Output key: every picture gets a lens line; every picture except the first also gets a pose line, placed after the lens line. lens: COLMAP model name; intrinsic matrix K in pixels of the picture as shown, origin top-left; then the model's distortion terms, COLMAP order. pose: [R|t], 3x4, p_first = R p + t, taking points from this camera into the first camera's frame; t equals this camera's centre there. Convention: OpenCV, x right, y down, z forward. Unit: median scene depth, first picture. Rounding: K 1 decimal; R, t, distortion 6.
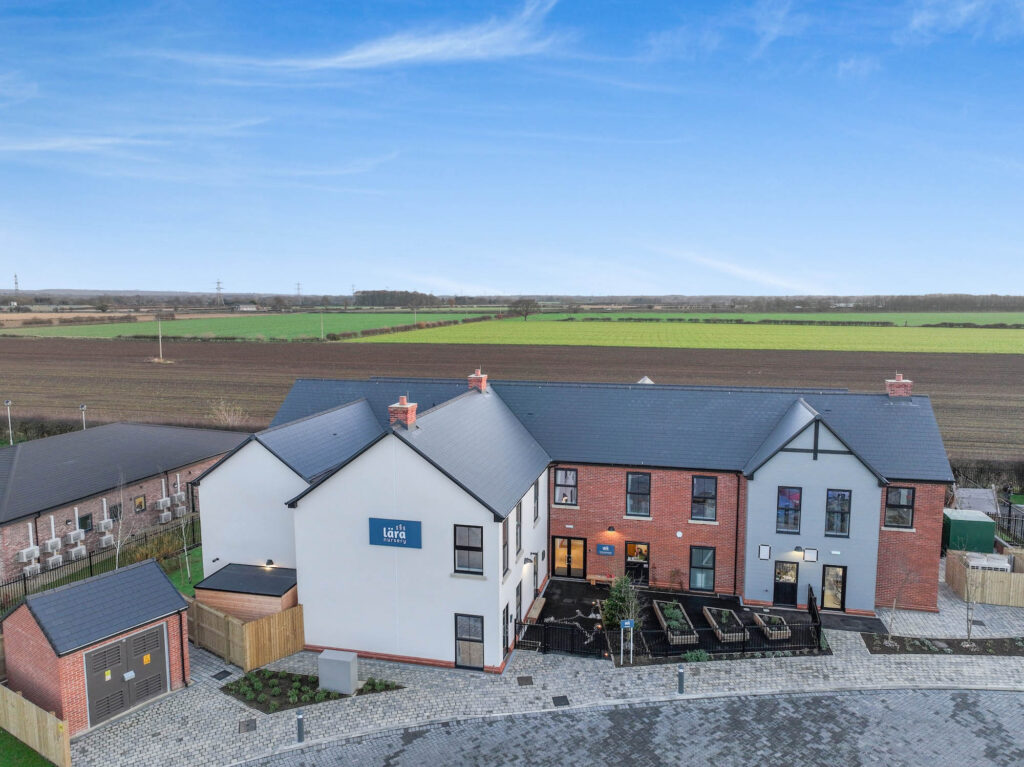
lens RADIAL K [[719.5, 0, 512.0], [0, 719.5, 383.5], [0, 0, 1]] dist [0.003590, 0.016217]
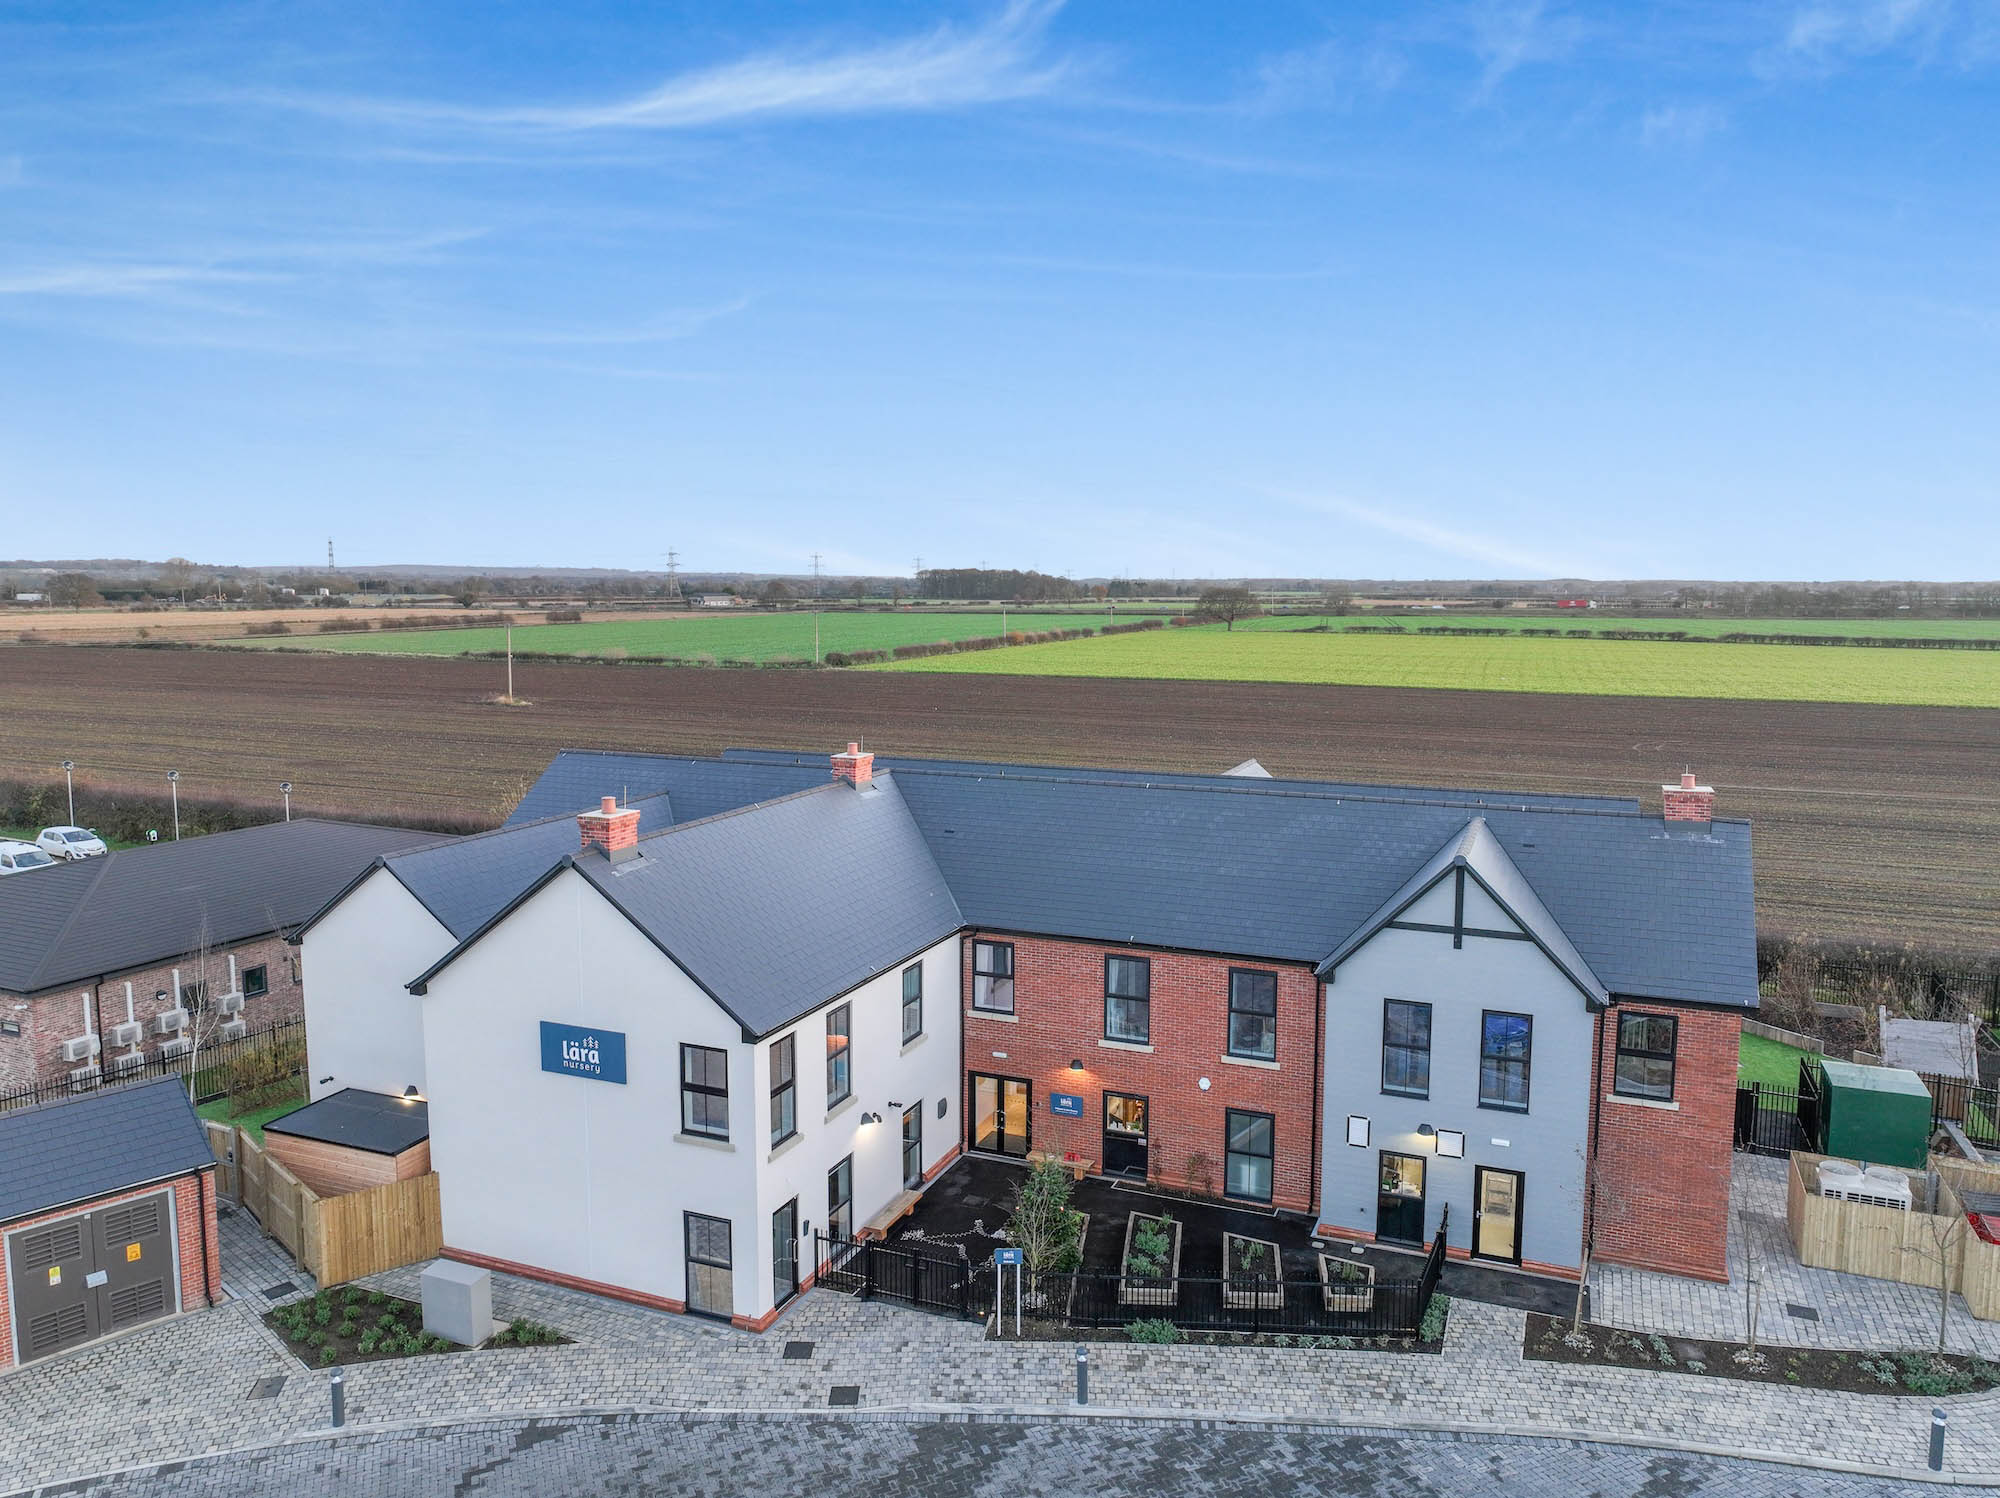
lens RADIAL K [[1405.3, 0, 1000.0], [0, 1405.3, 749.0], [0, 0, 1]] dist [0.003590, 0.016217]
pose [[0.986799, 0.022991, -0.160307, 0.263540], [-0.023105, 0.999732, 0.001156, -0.022442], [0.160291, 0.002563, 0.987066, 0.013895]]
